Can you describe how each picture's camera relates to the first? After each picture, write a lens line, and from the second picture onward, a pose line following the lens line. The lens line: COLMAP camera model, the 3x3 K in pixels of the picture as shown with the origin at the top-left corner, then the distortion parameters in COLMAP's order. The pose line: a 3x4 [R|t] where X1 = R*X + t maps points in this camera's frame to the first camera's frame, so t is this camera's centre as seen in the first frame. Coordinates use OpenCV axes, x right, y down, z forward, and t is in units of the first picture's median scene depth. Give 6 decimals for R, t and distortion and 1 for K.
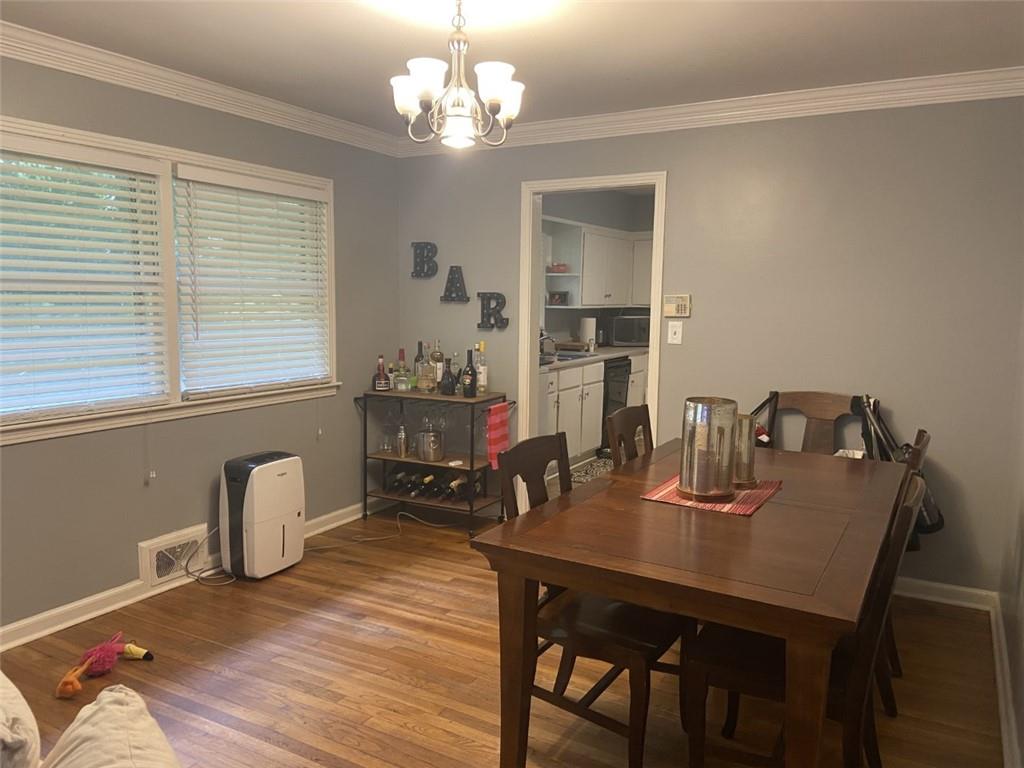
lens RADIAL K [[769.3, 0, 501.9], [0, 769.3, 407.0], [0, 0, 1]] dist [0.107952, -0.116998]
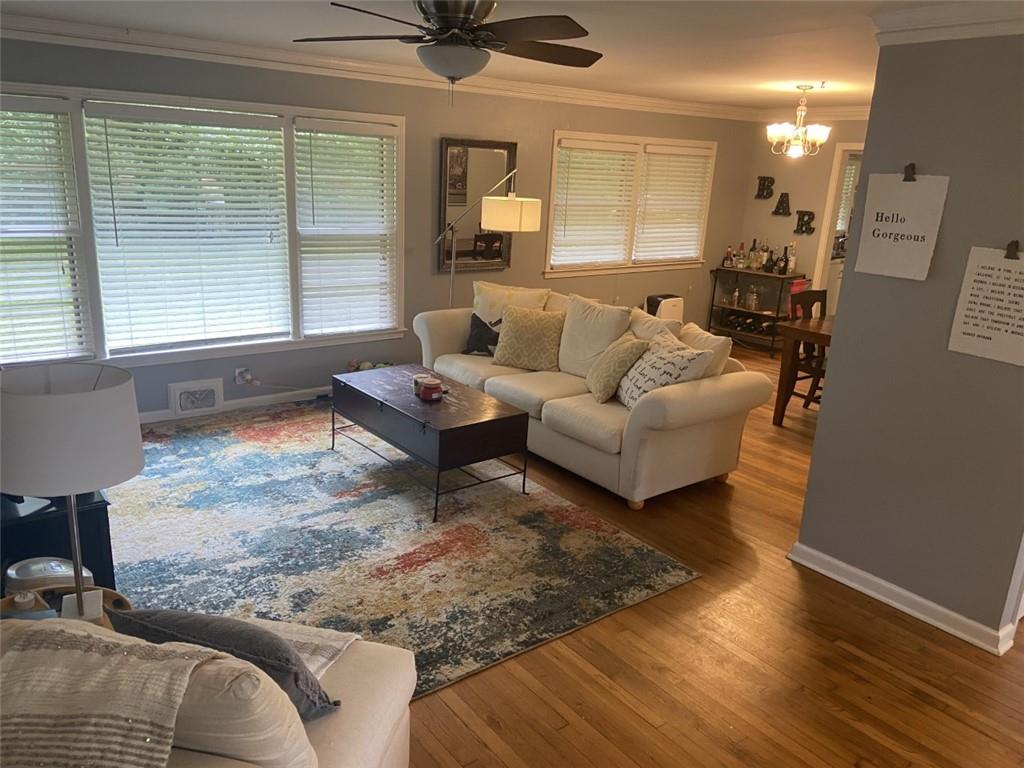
lens RADIAL K [[769.3, 0, 505.1], [0, 769.3, 386.8], [0, 0, 1]] dist [0.107952, -0.116998]
pose [[0.924893, 0.136286, -0.354963, 0.035782], [-0.090489, 0.985628, 0.142647, 0.039163], [0.369303, -0.099813, 0.923933, -0.799636]]
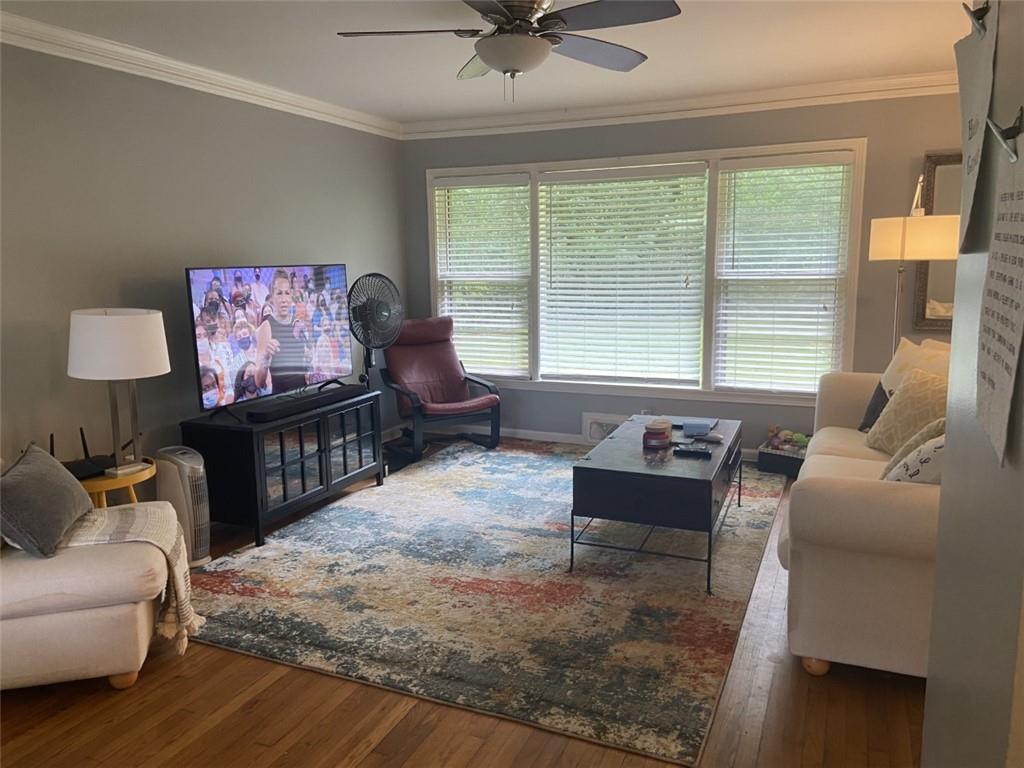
lens RADIAL K [[769.3, 0, 504.9], [0, 769.3, 376.8], [0, 0, 1]] dist [0.107952, -0.116998]
pose [[0.106372, 0.140163, -0.984398, 0.375677], [-0.127839, 0.983726, 0.126254, 0.042969], [0.986074, 0.112415, 0.122559, -0.239821]]
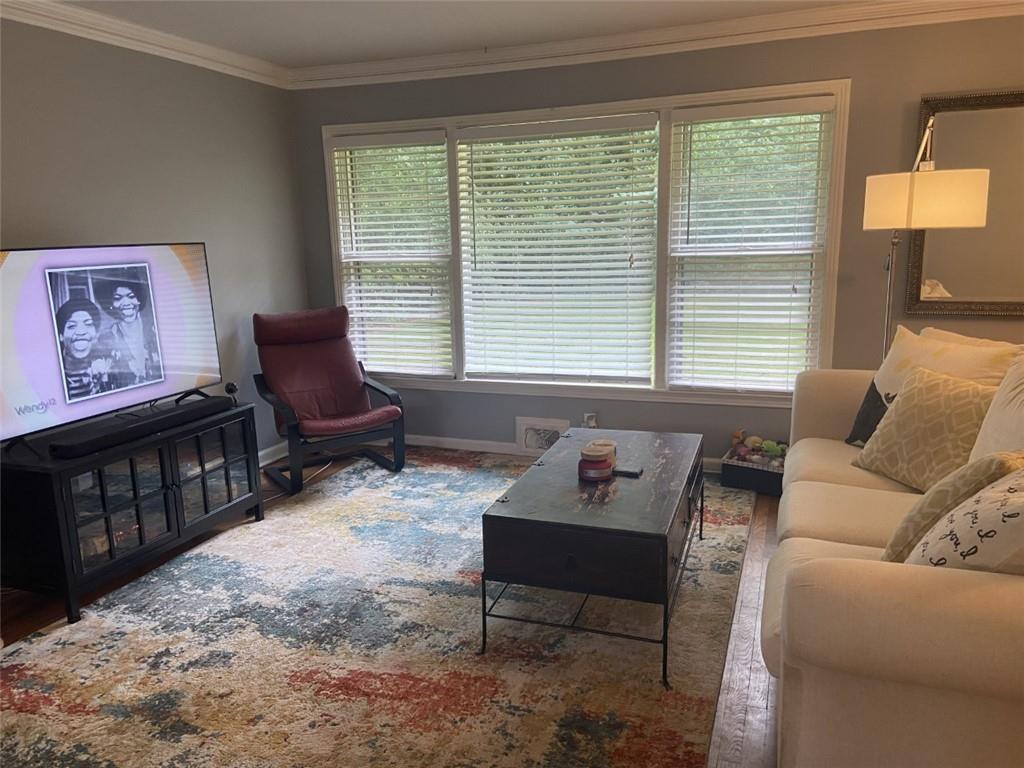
lens RADIAL K [[769.3, 0, 499.5], [0, 769.3, 385.4], [0, 0, 1]] dist [0.107952, -0.116998]
pose [[0.156792, 0.175496, -0.971914, 0.190539], [-0.114313, 0.980696, 0.158641, 0.034646], [0.980994, 0.086229, 0.173827, -0.168665]]
